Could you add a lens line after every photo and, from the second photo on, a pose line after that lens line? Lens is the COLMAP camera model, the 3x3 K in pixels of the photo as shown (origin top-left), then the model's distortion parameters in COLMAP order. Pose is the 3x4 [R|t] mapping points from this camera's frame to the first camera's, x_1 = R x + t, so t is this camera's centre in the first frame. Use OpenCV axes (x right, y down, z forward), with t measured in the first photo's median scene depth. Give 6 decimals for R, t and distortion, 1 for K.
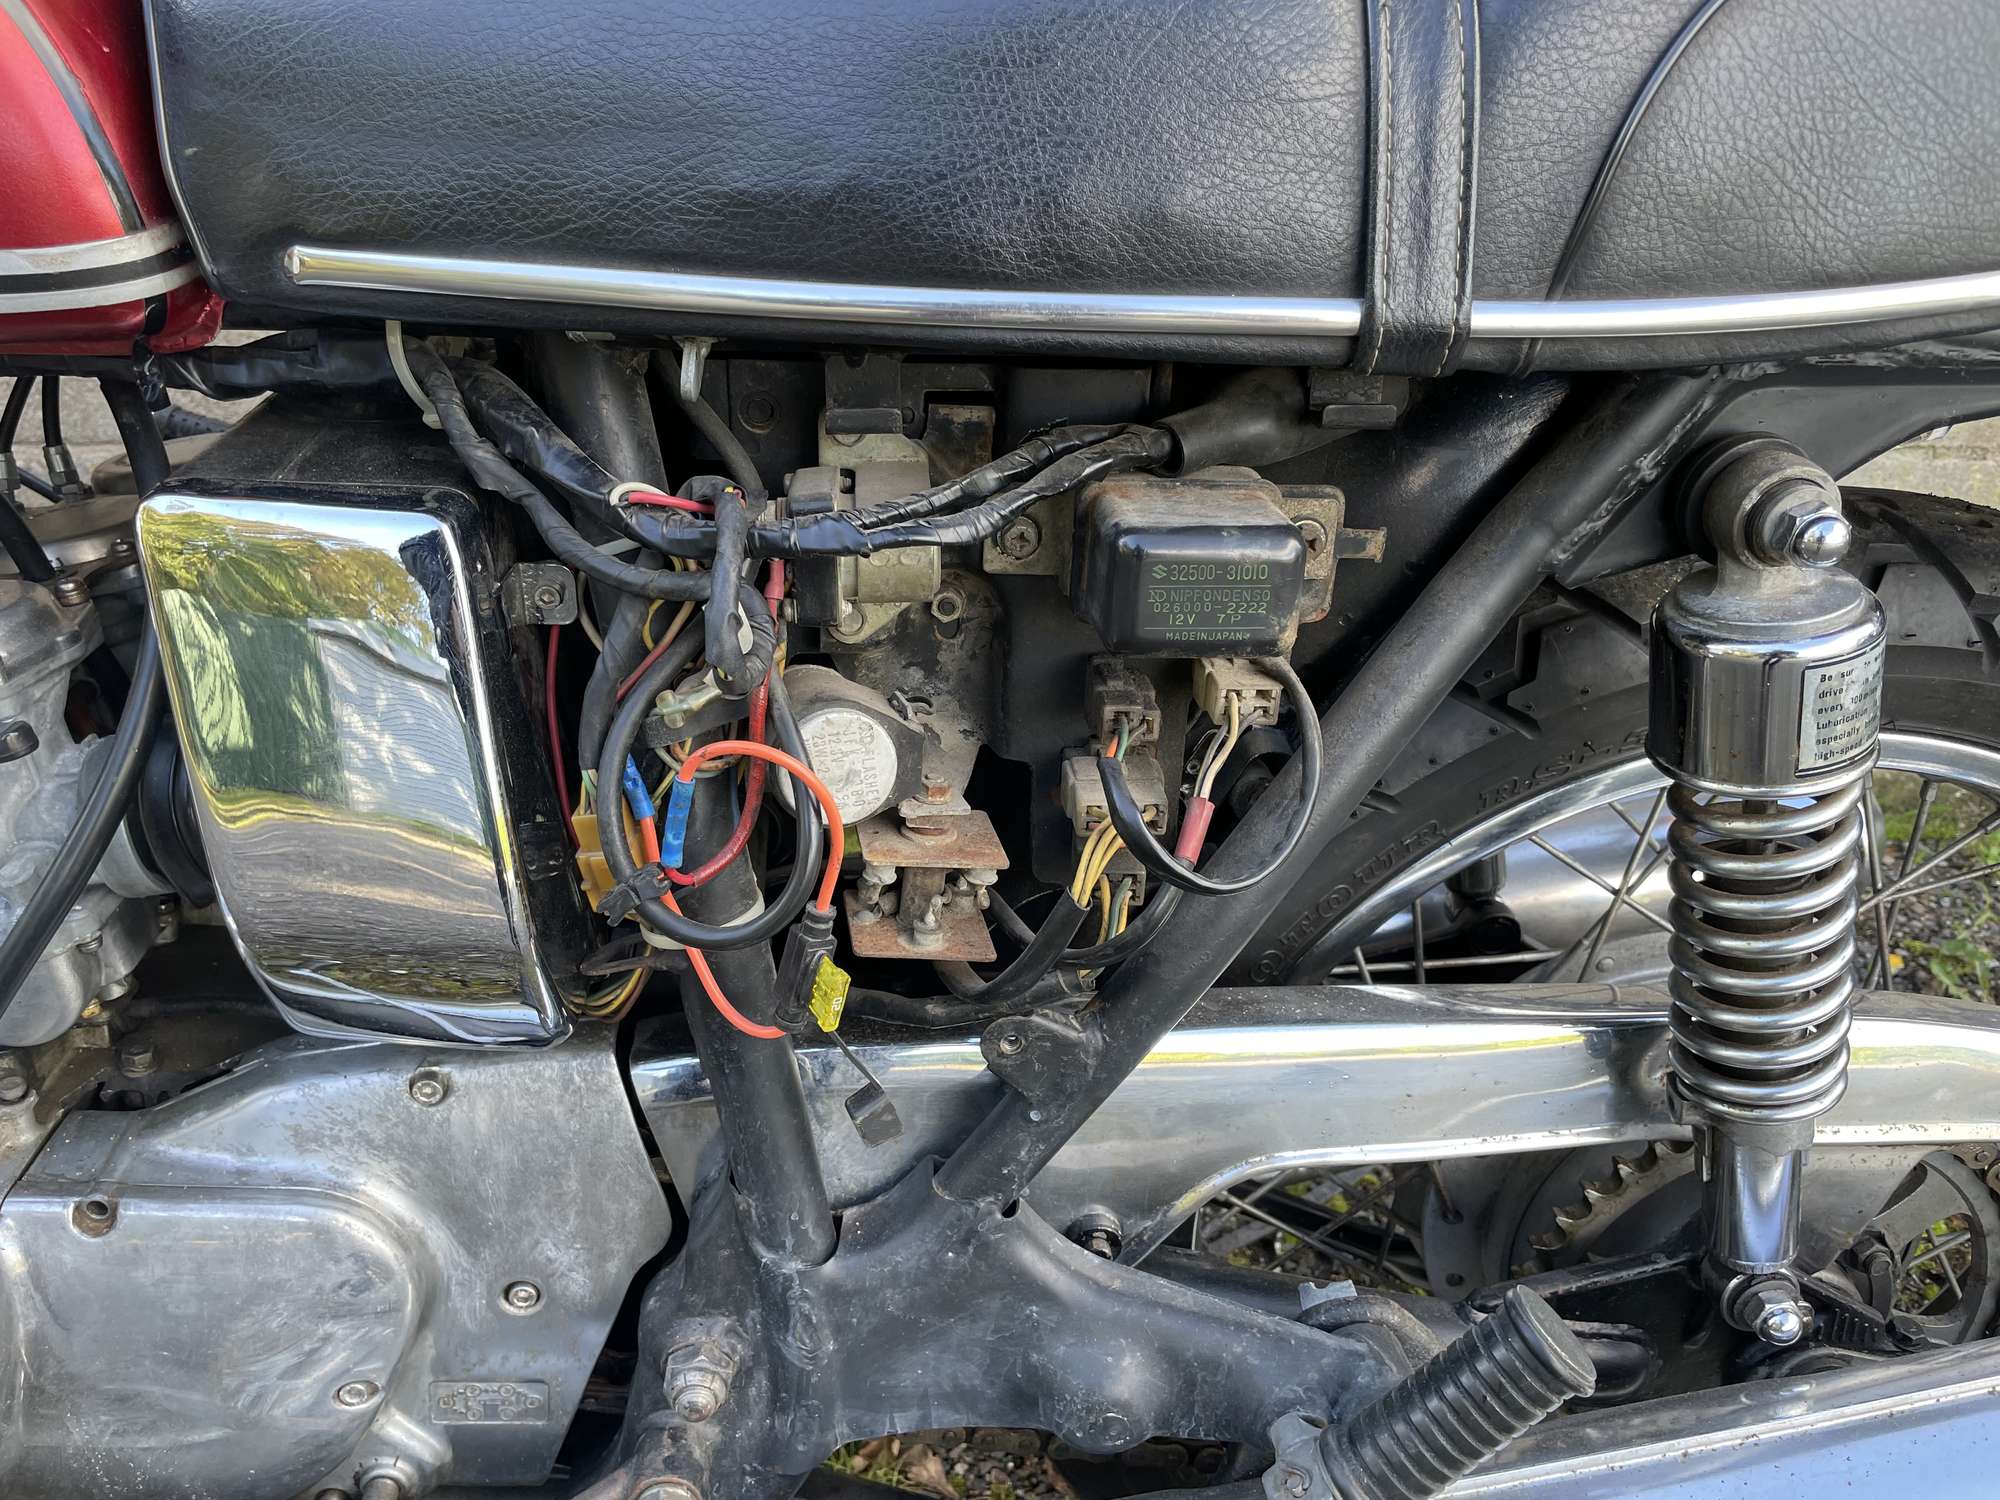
lens RADIAL K [[1534.4, 0, 986.5], [0, 1534.4, 763.6], [0, 0, 1]] dist [0.081299, -0.121472]
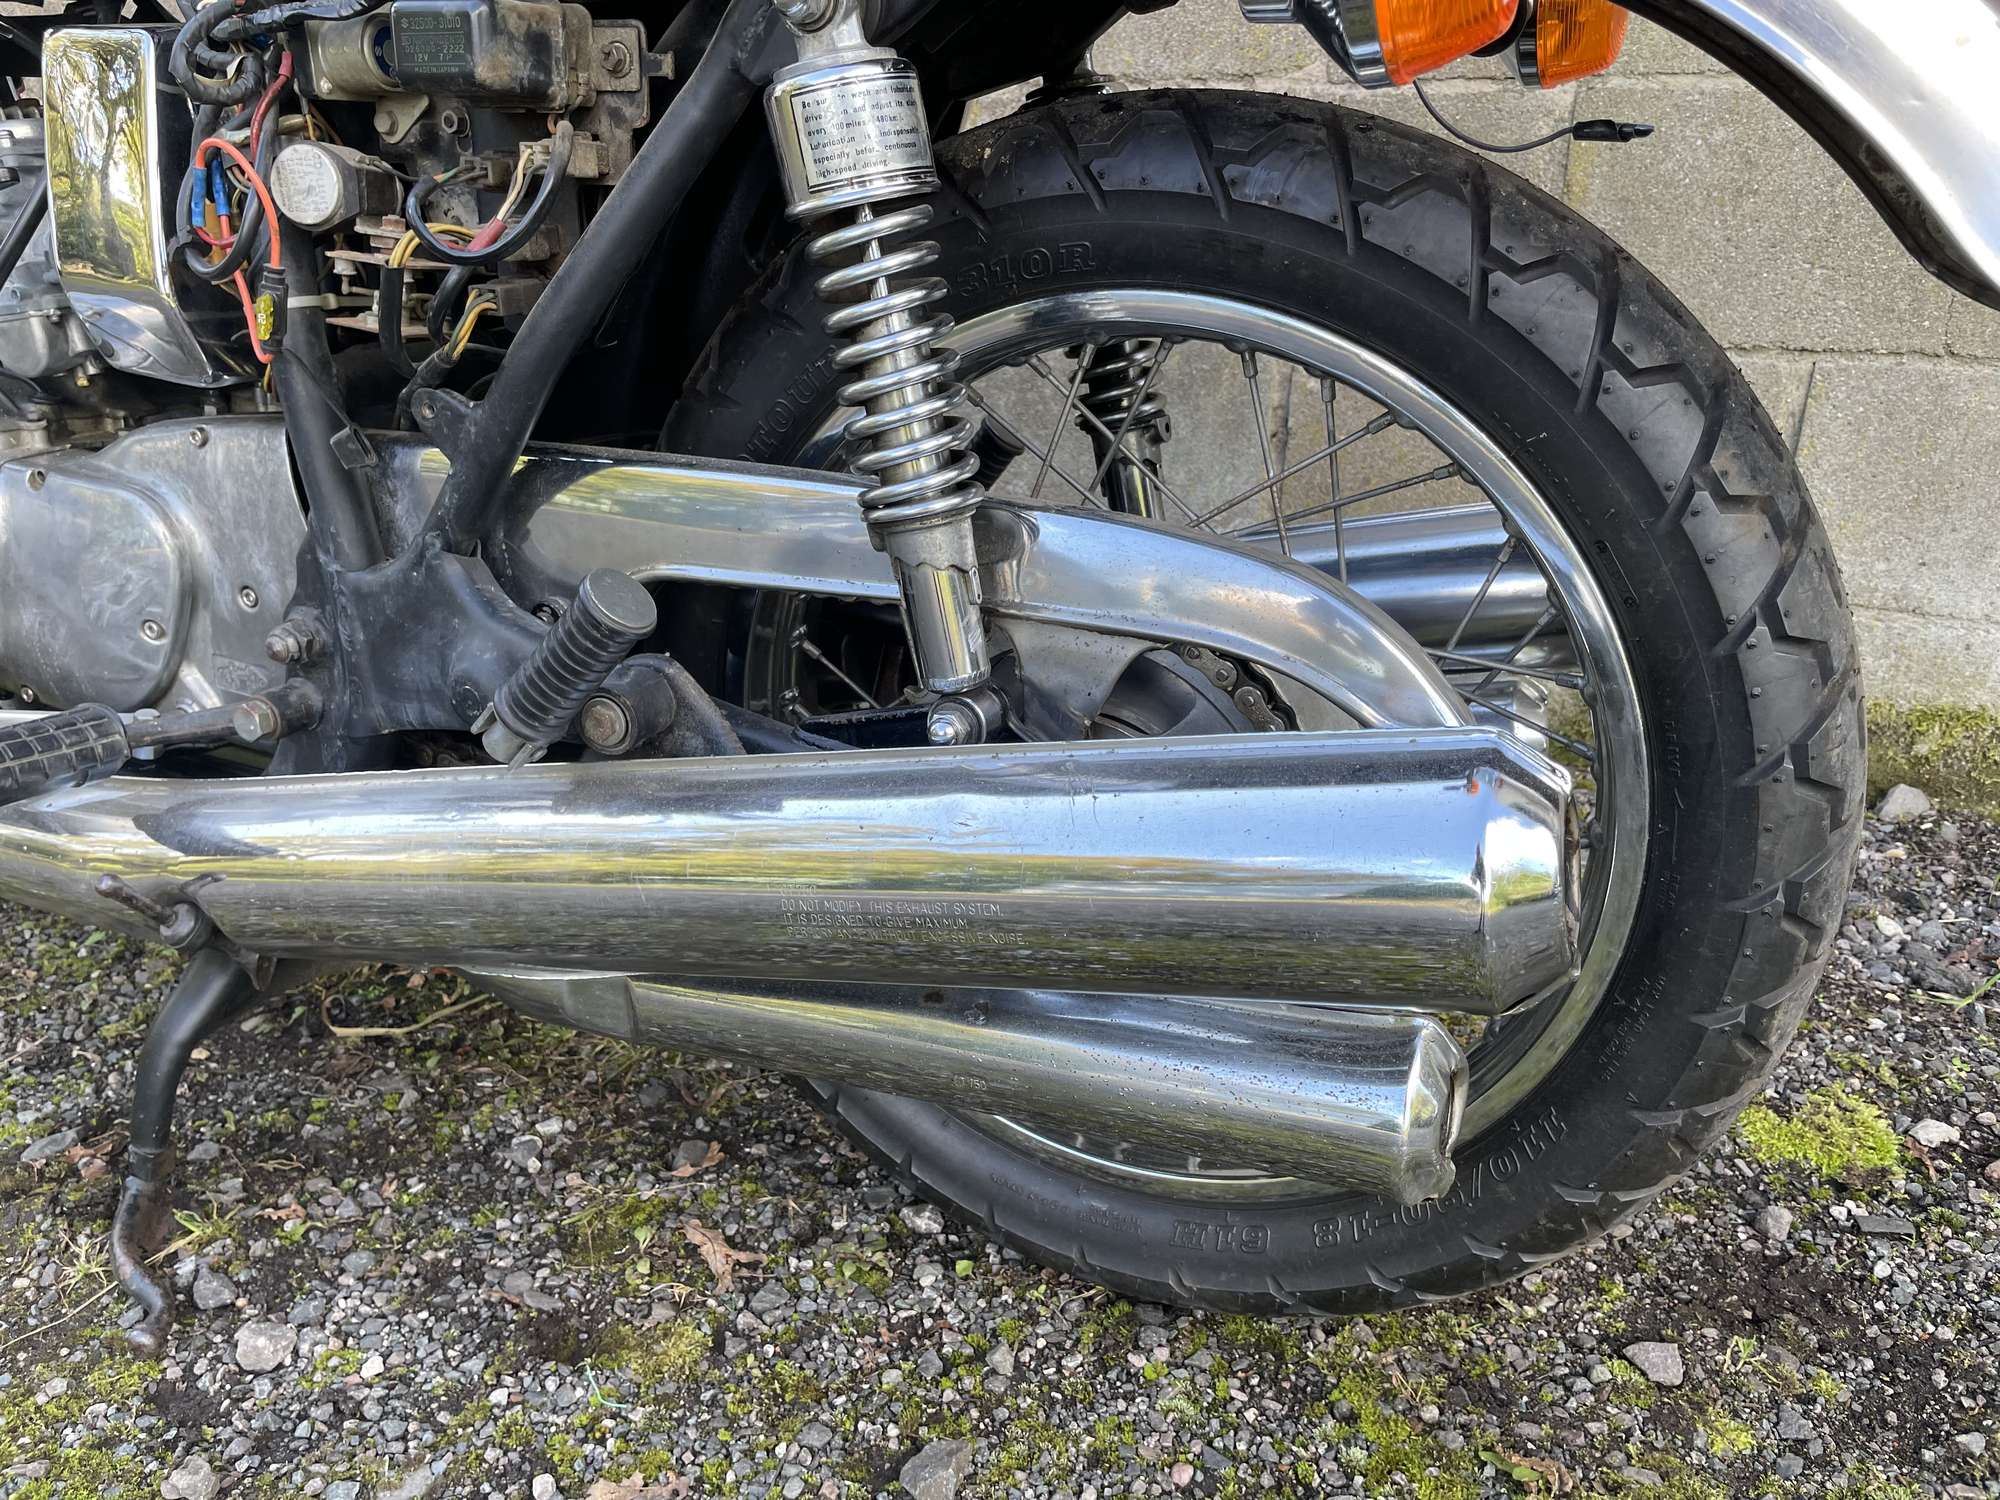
lens RADIAL K [[1534.4, 0, 973.7], [0, 1534.4, 761.4], [0, 0, 1]] dist [0.081299, -0.121472]
pose [[0.879089, 0.157089, -0.450029, 1.266834], [-0.184945, 0.982579, -0.018288, 0.467806], [0.439316, 0.099308, 0.892827, -0.079745]]
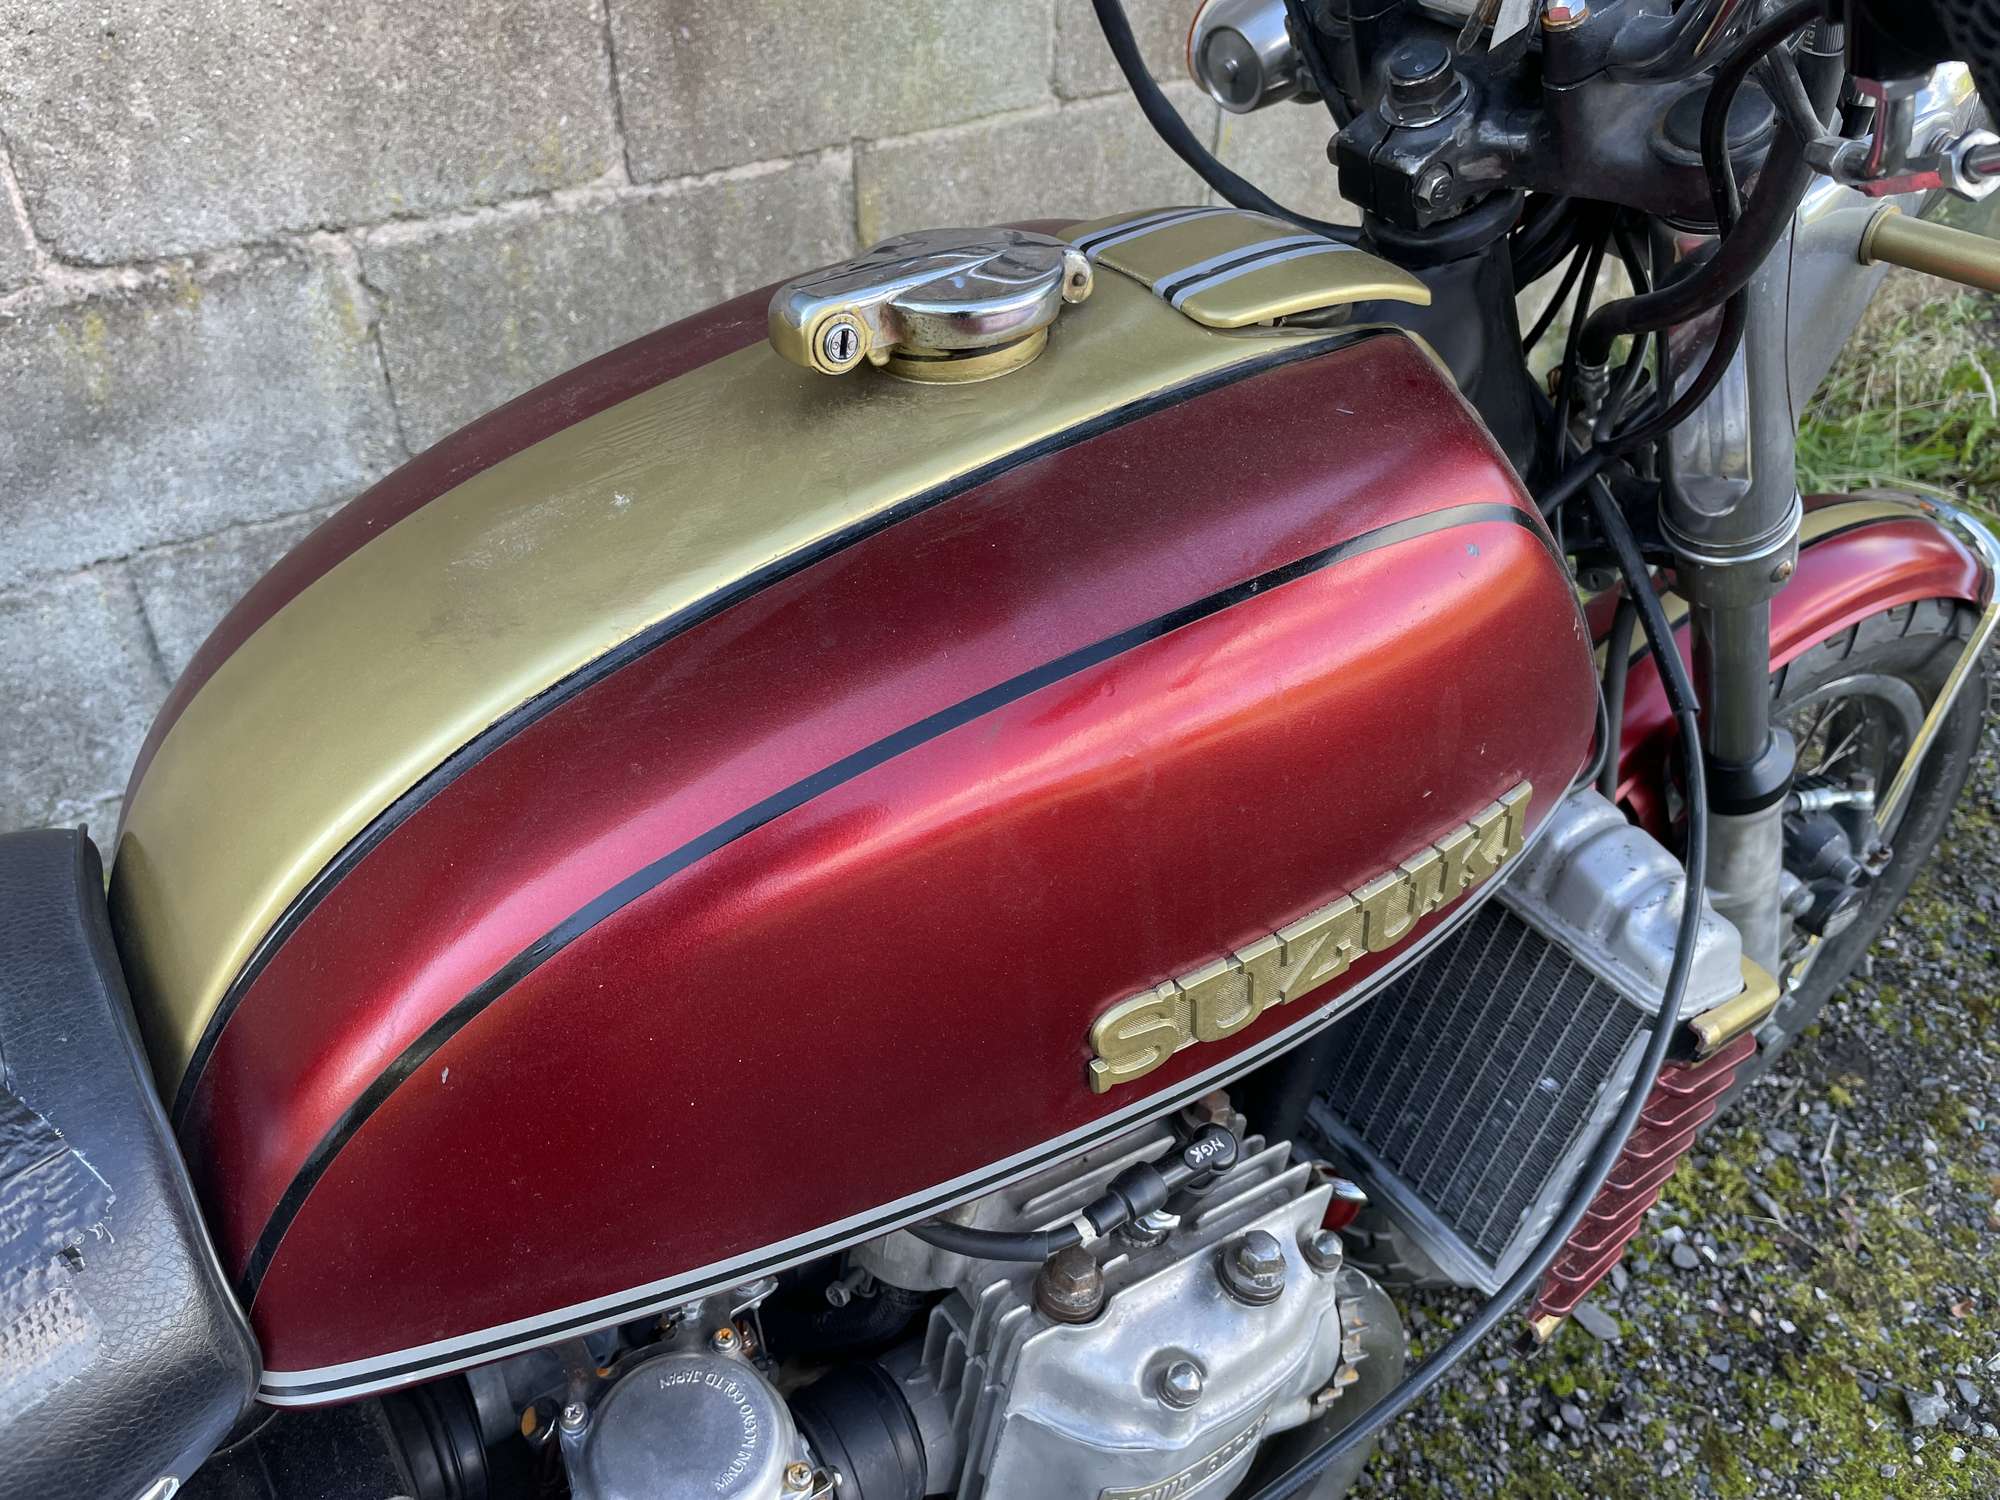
lens RADIAL K [[1534.4, 0, 989.5], [0, 1534.4, 740.3], [0, 0, 1]] dist [0.081299, -0.121472]
pose [[0.864656, -0.312495, 0.393339, -0.617140], [0.201768, 0.933074, 0.297761, -0.831719], [-0.460064, -0.178098, 0.869840, -0.104488]]
